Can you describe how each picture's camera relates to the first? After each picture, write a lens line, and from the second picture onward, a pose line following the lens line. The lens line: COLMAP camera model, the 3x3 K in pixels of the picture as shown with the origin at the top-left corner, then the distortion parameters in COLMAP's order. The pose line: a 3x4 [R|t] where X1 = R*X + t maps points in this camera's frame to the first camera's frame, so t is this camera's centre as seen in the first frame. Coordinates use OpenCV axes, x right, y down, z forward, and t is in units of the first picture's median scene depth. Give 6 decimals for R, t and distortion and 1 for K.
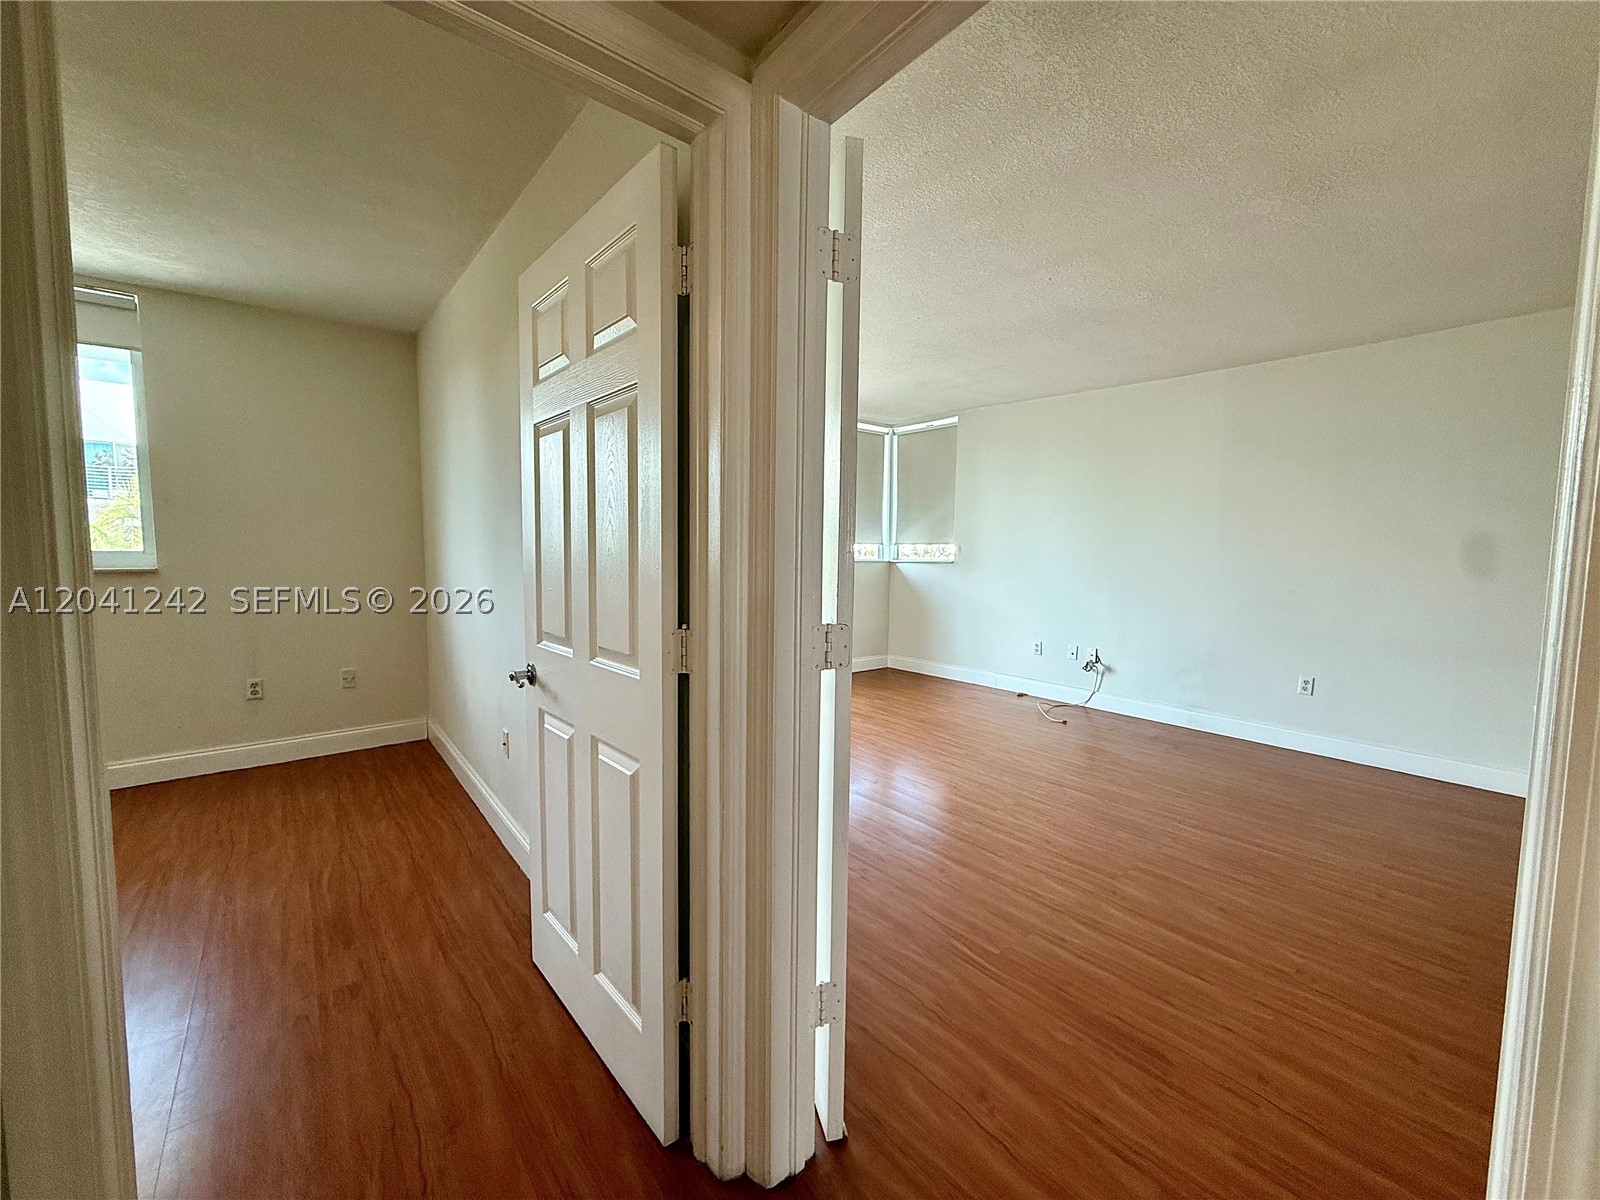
lens RADIAL K [[637.9, 0, 792.8], [0, 637.9, 599.0], [0, 0, 1]] dist [0.000050, 0.000188]
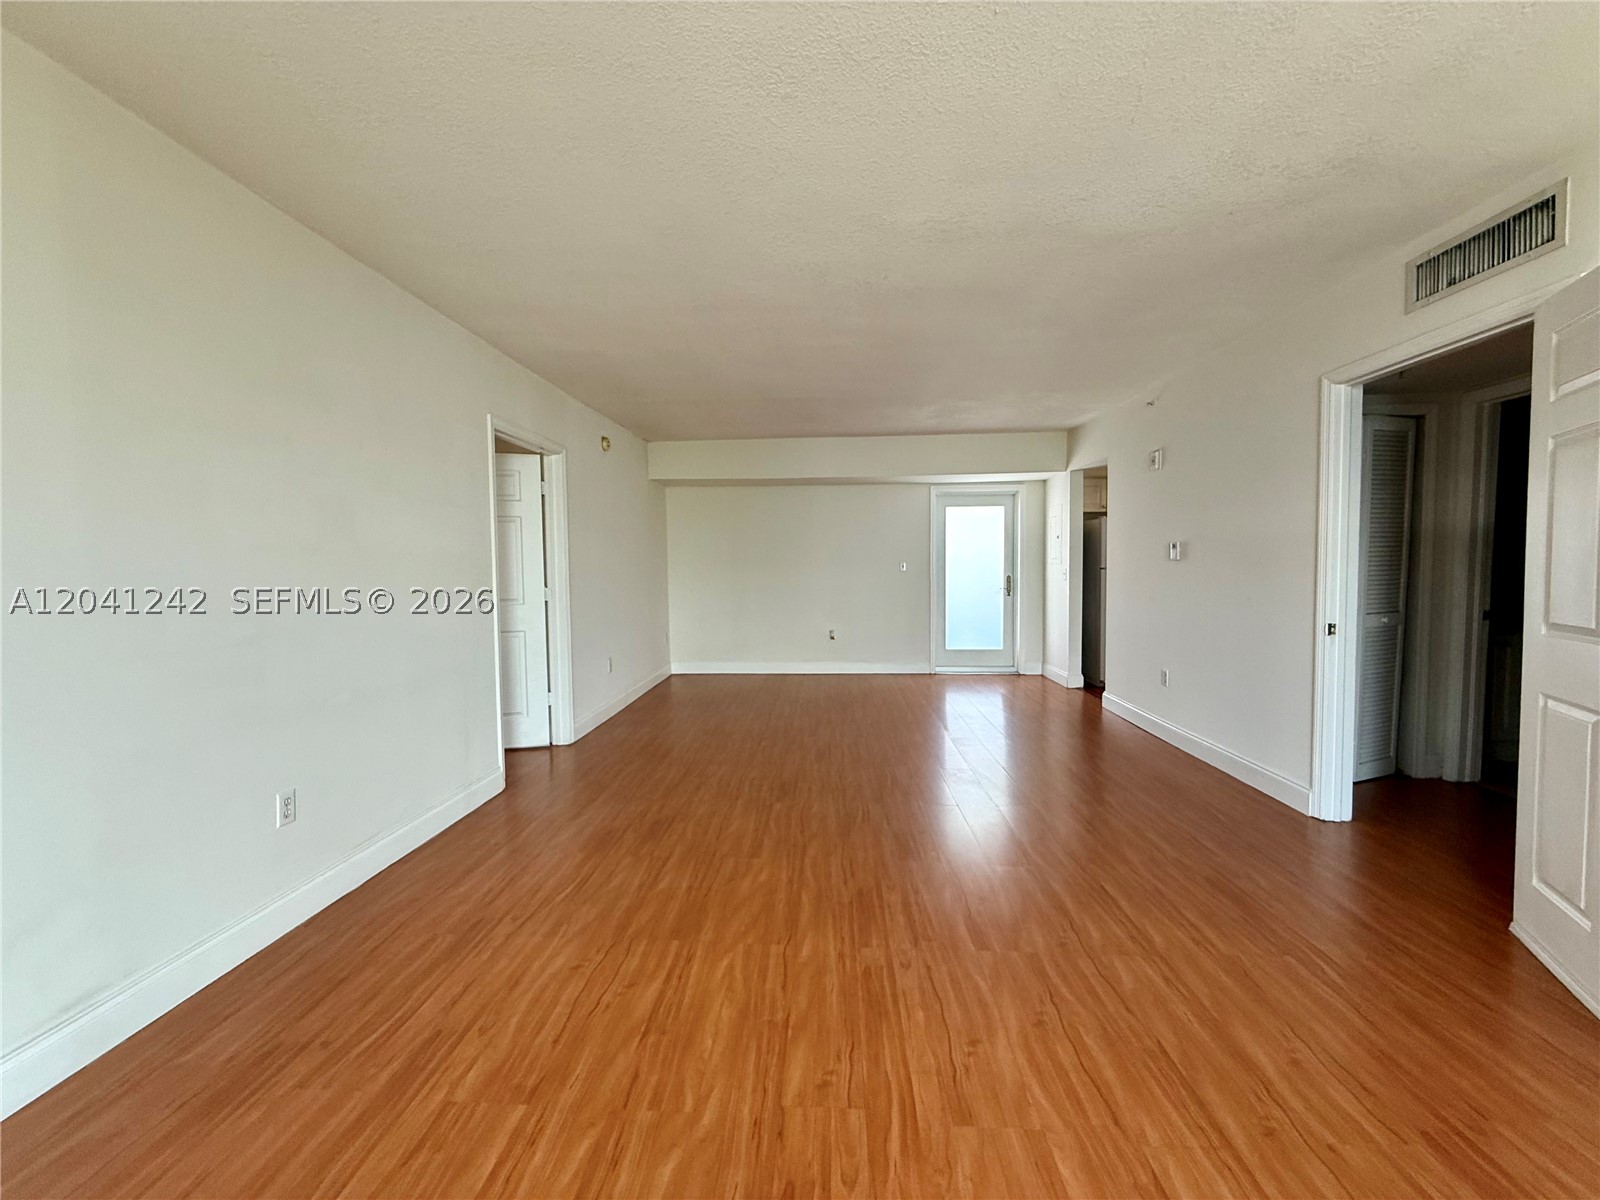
lens RADIAL K [[637.9, 0, 792.8], [0, 637.9, 599.0], [0, 0, 1]] dist [0.000050, 0.000188]
pose [[-0.739954, -0.036612, 0.671661, 0.157796], [0.052321, 0.992360, 0.111733, -0.105418], [-0.670620, 0.117819, -0.732385, 1.424530]]
